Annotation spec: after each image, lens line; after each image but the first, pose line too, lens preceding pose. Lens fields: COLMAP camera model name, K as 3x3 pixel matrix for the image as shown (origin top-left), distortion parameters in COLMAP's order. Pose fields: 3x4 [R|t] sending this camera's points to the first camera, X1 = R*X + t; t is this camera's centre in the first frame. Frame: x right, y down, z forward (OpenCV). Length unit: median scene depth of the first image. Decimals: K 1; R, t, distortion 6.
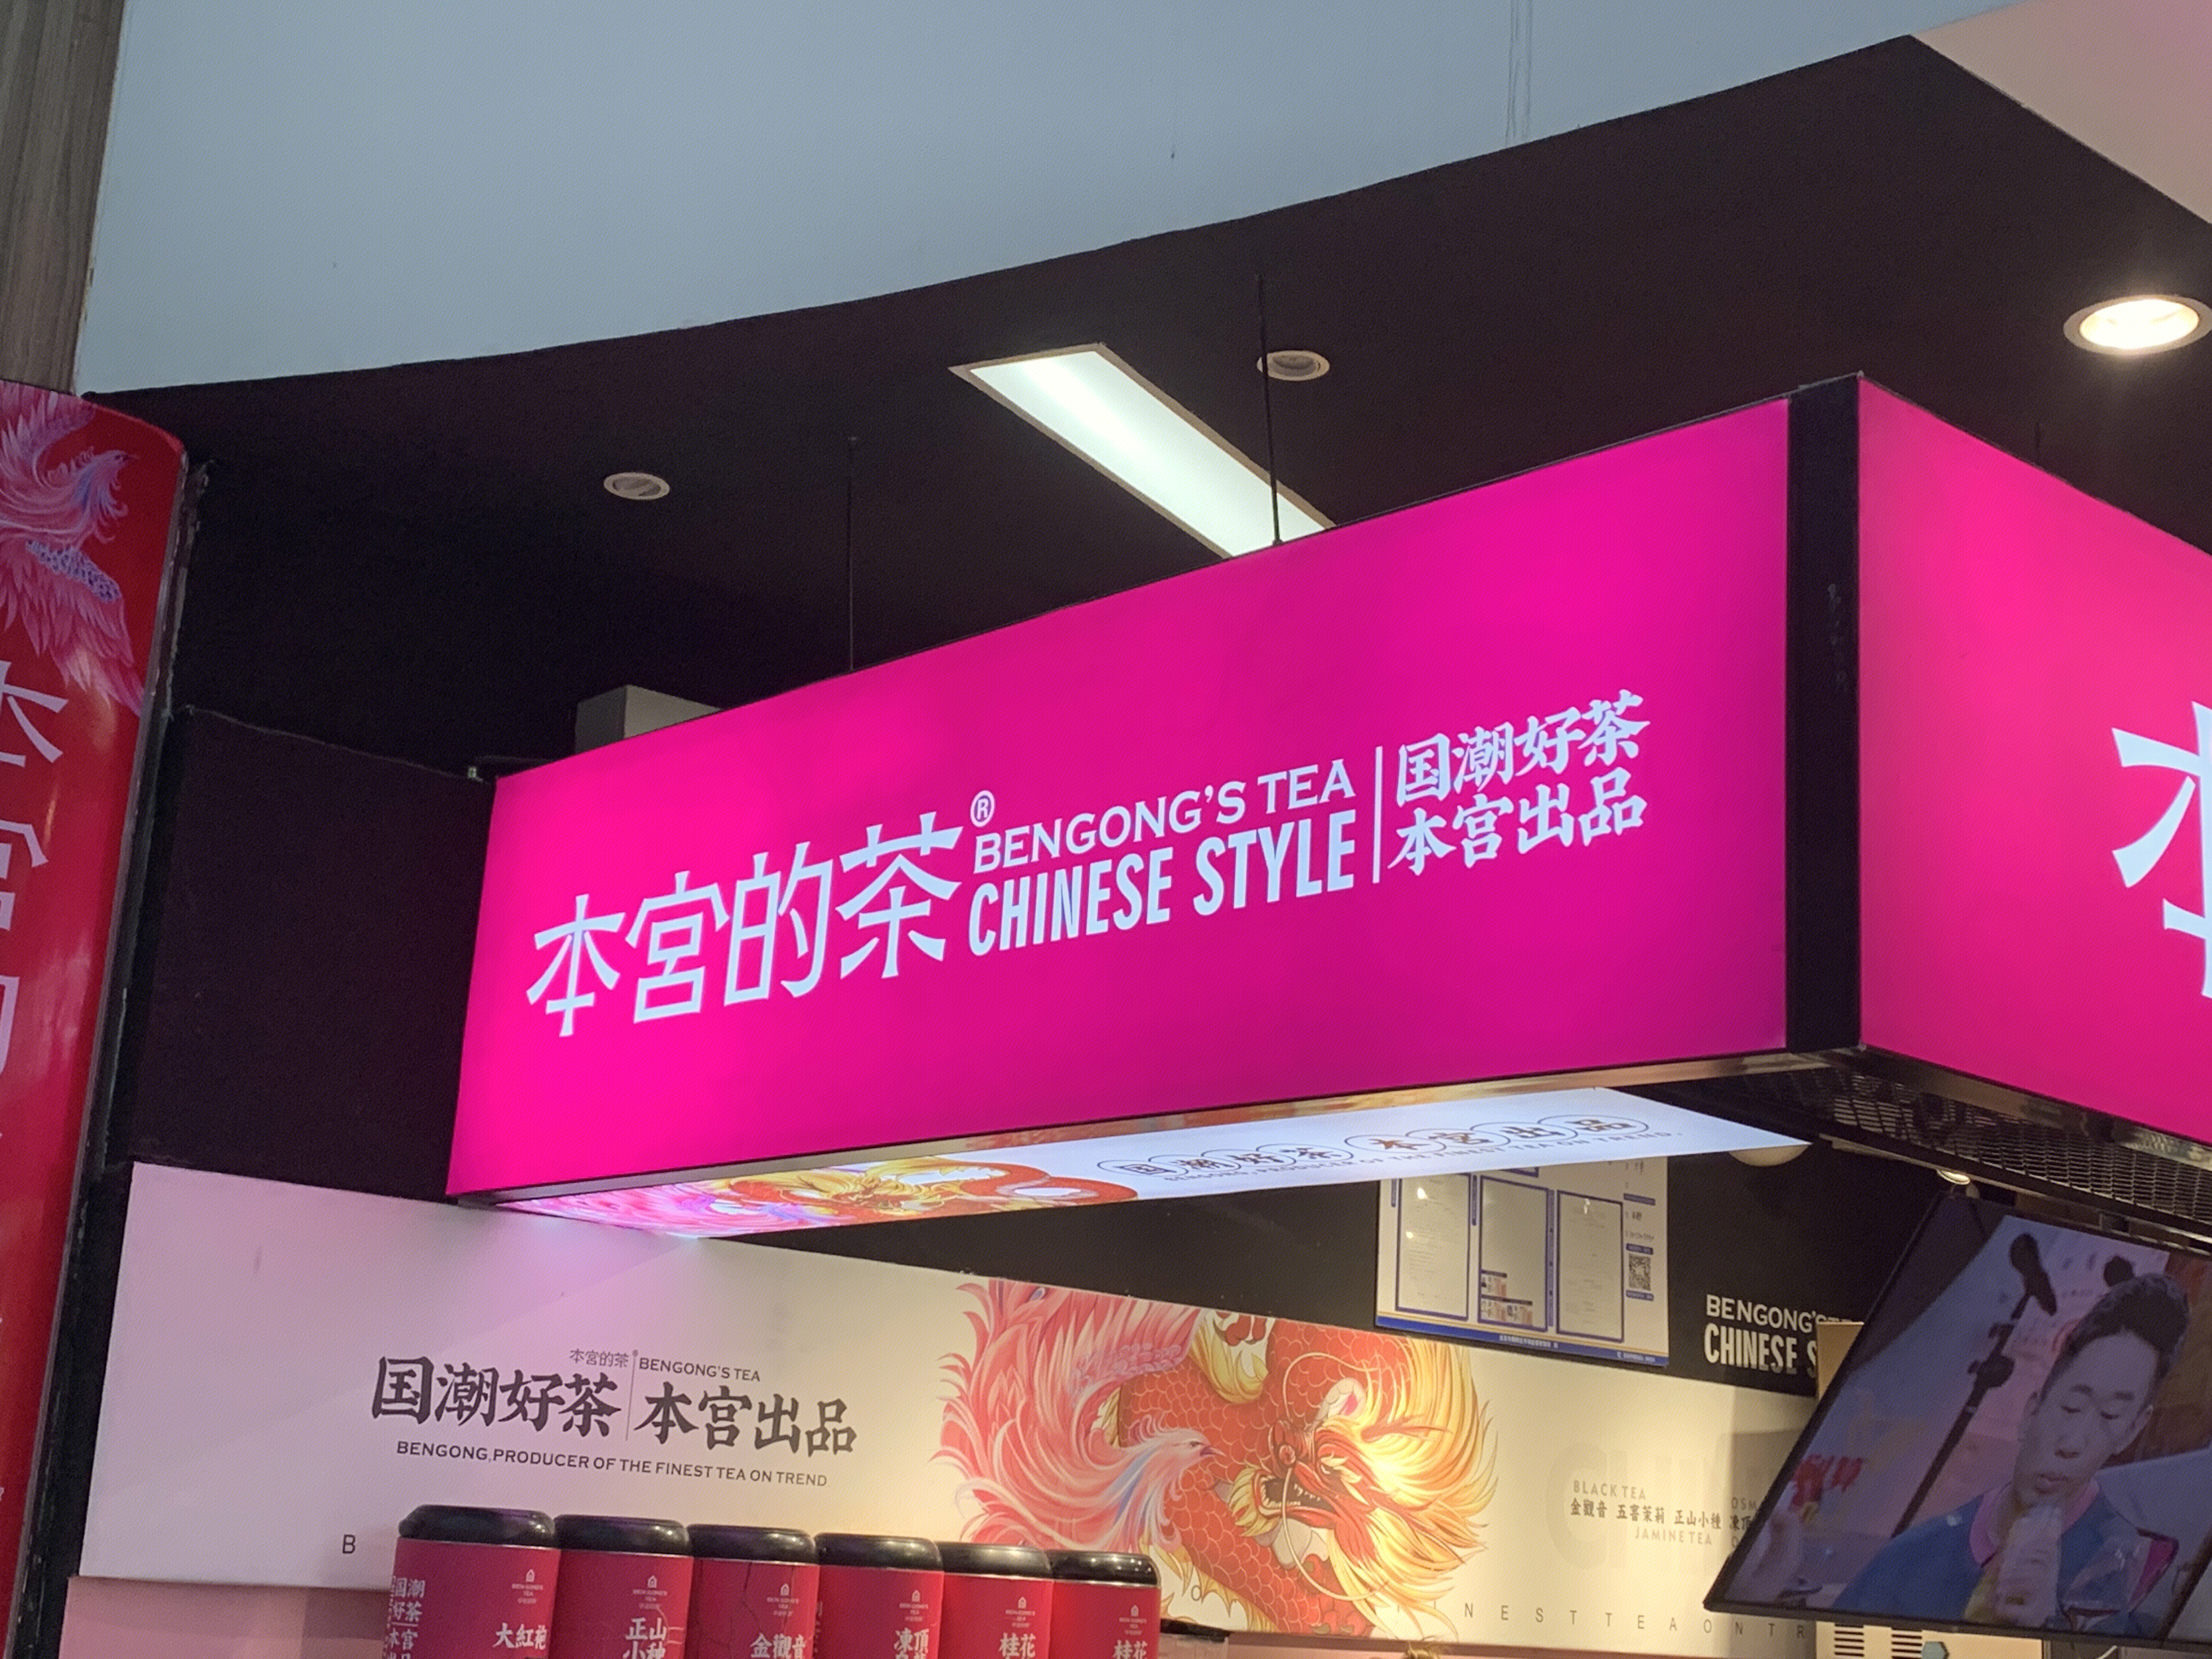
lens RADIAL K [[3047.8, 0, 1106.9], [0, 3047.8, 784.3], [0, 0, 1]] dist [0.224263, -0.809125]
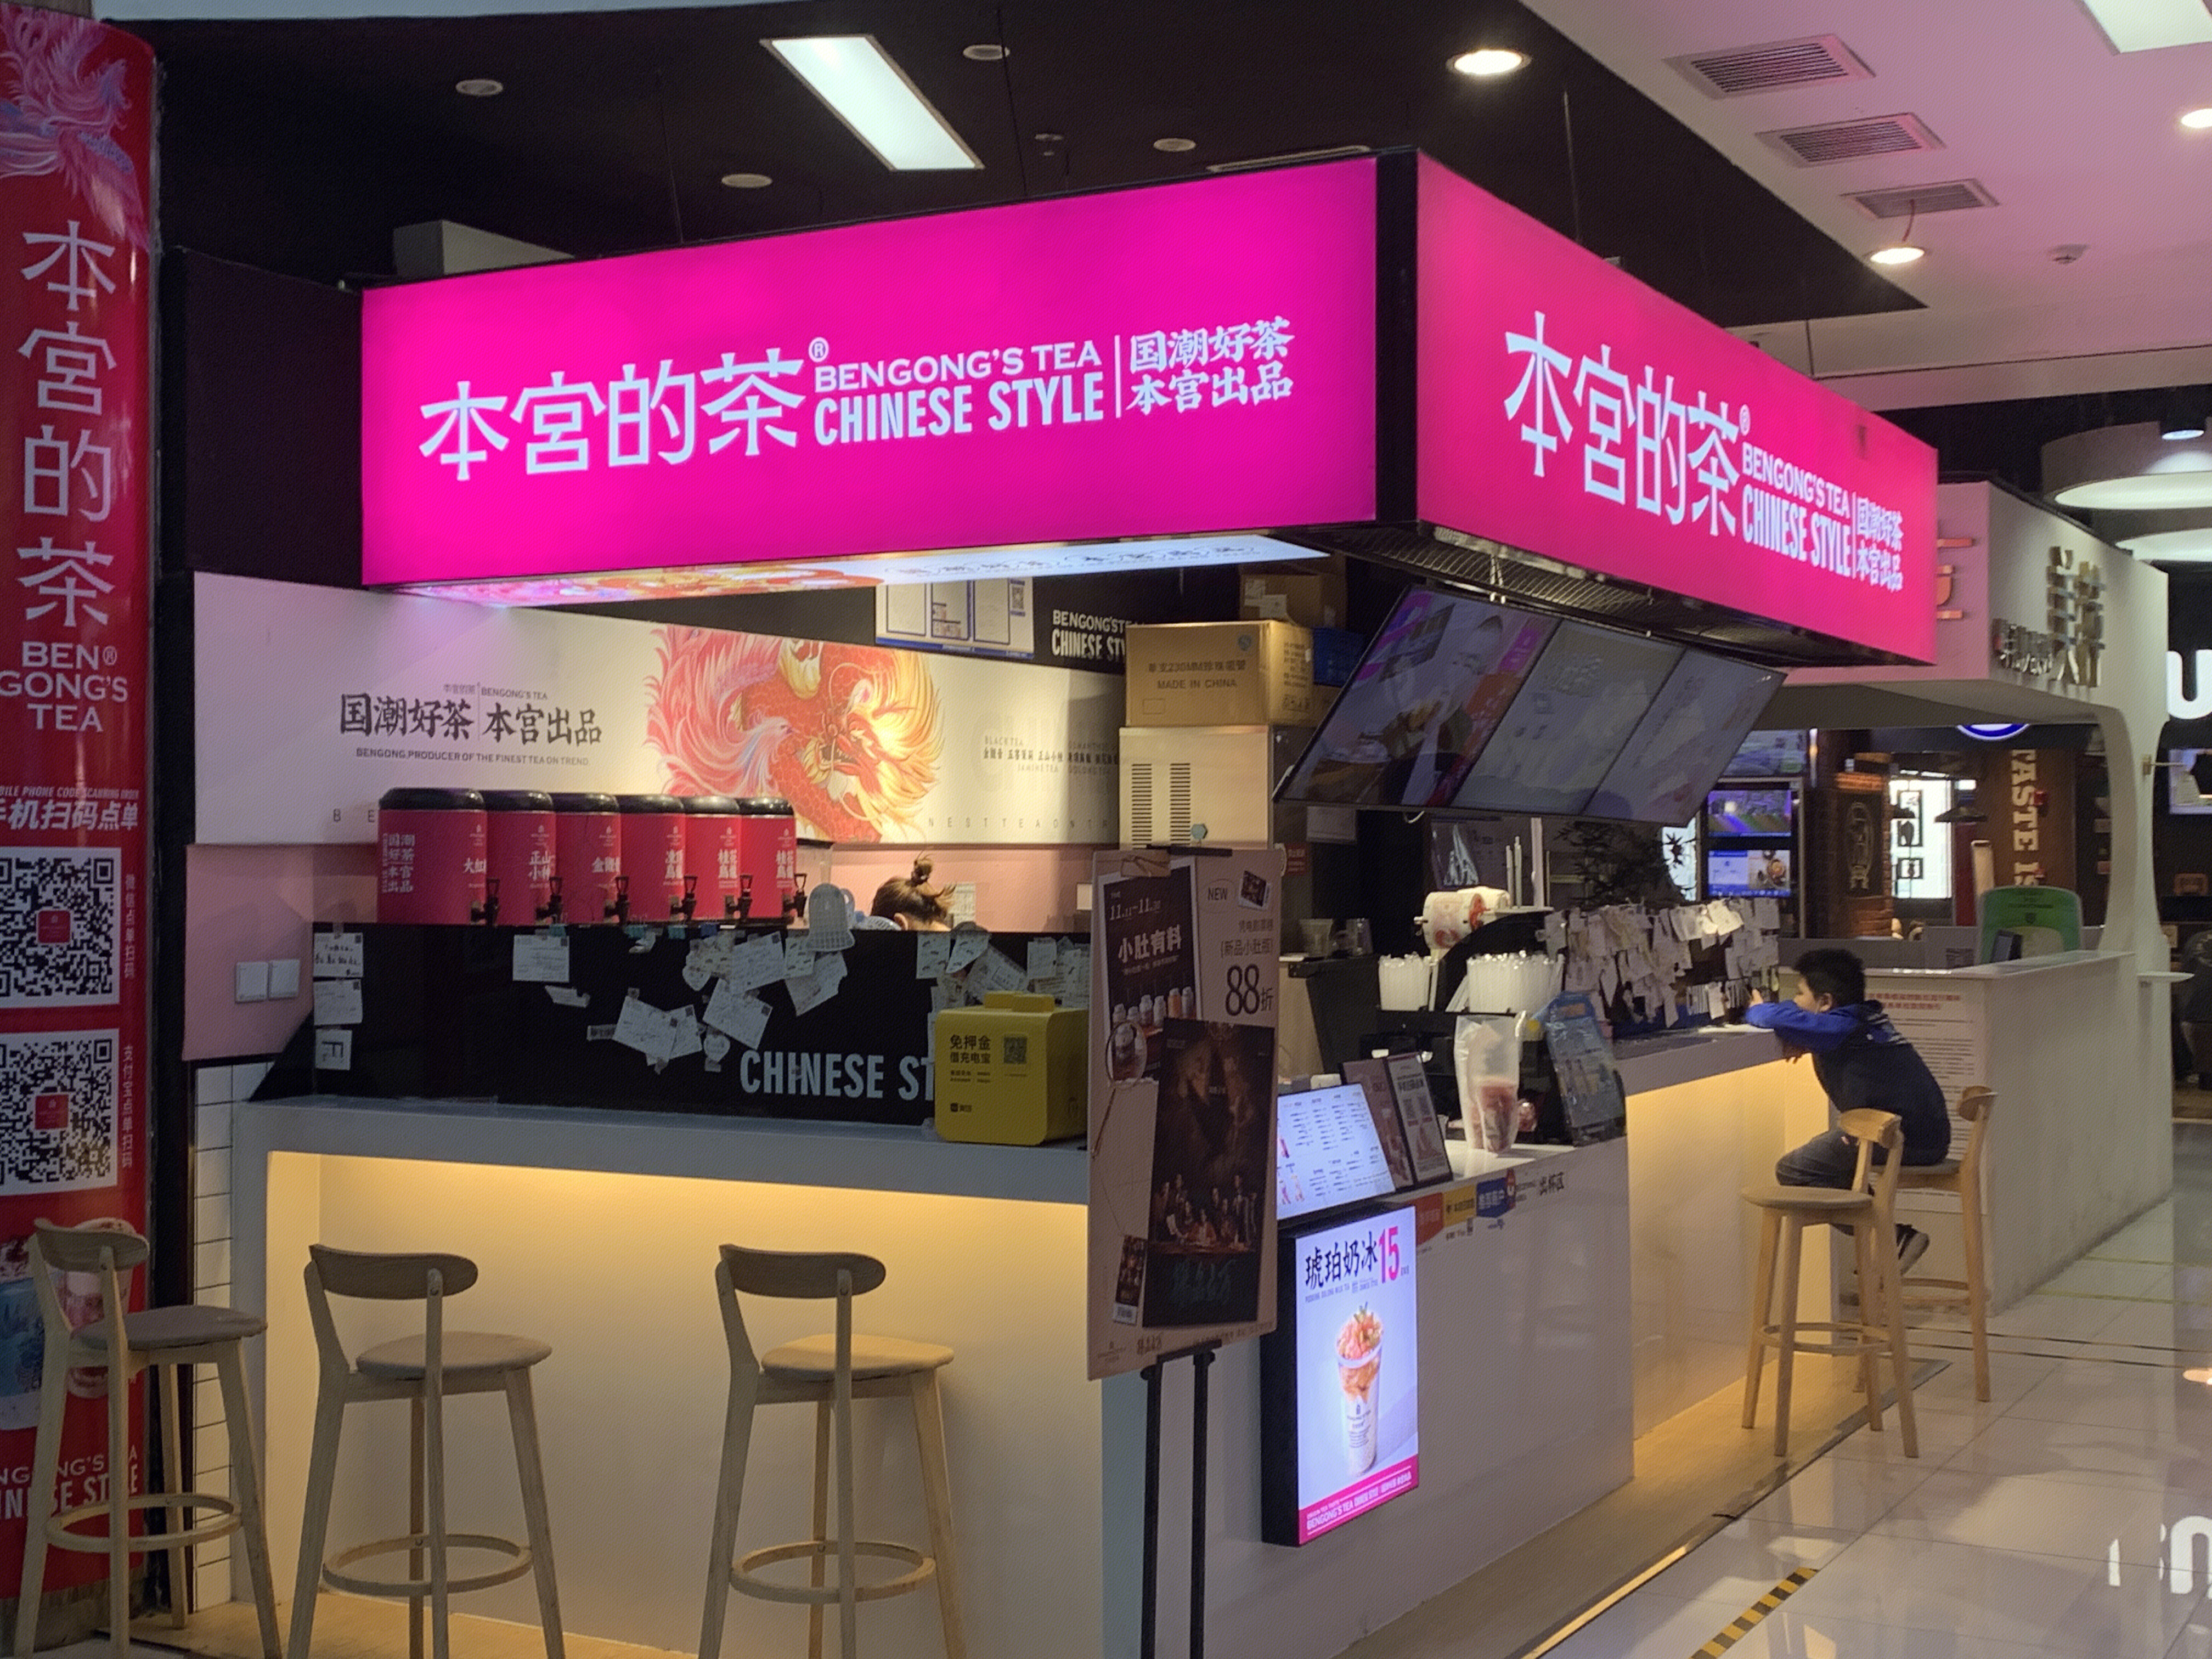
lens RADIAL K [[2770.4, 0, 1106.0], [0, 2770.4, 829.5], [0, 0, 1]] dist [0.154797, -0.467143]
pose [[0.942504, -0.057200, 0.329263, -0.344003], [-0.029413, 0.967222, 0.252222, -0.106032], [-0.332898, -0.247405, 0.909928, -0.380005]]
